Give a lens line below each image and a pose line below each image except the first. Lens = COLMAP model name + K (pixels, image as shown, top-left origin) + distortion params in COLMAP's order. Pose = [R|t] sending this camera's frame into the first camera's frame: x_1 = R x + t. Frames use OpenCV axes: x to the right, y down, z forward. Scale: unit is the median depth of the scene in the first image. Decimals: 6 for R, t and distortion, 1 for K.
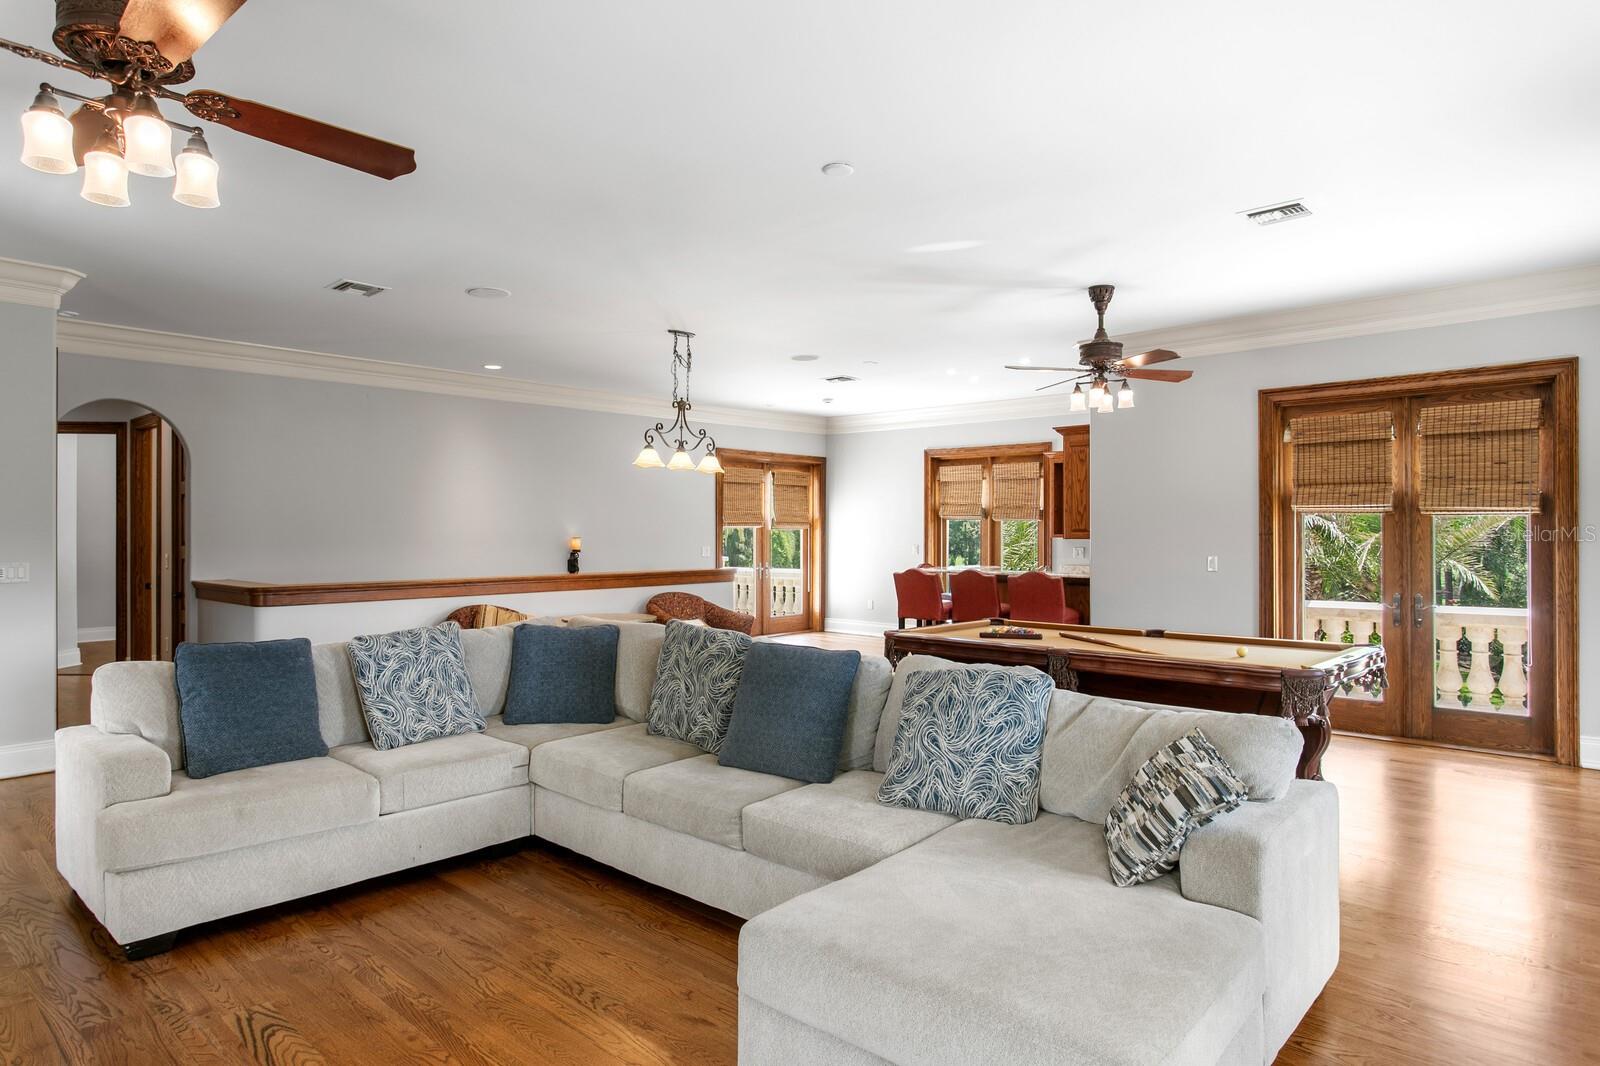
lens RADIAL K [[933.4, 0, 800.0], [0, 933.4, 533.0], [0, 0, 1]] dist [-0.000689, -0.000041]
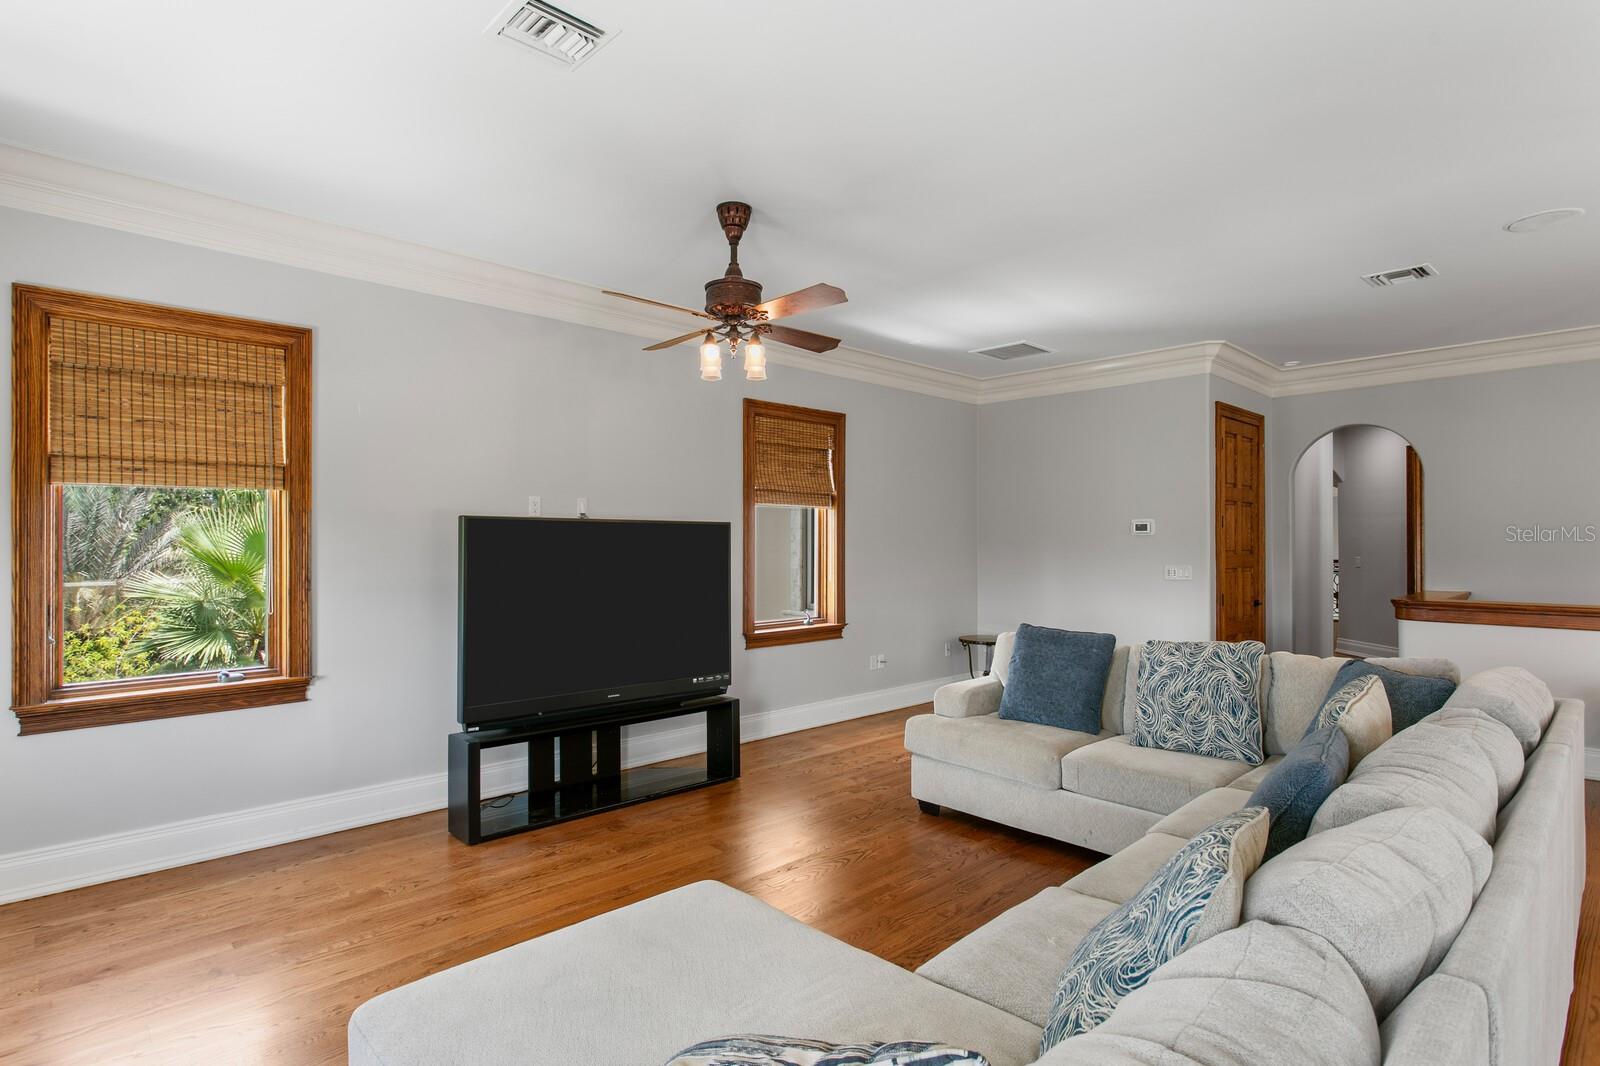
lens RADIAL K [[796.1, 0, 738.1], [0, 796.1, 535.7], [0, 0, 1]] dist [-0.001416, -0.000262]
pose [[-0.099601, -0.004371, -0.995018, 0.646551], [0.000744, 0.999990, -0.004467, -0.010541], [0.995027, -0.001185, -0.099597, 0.775435]]
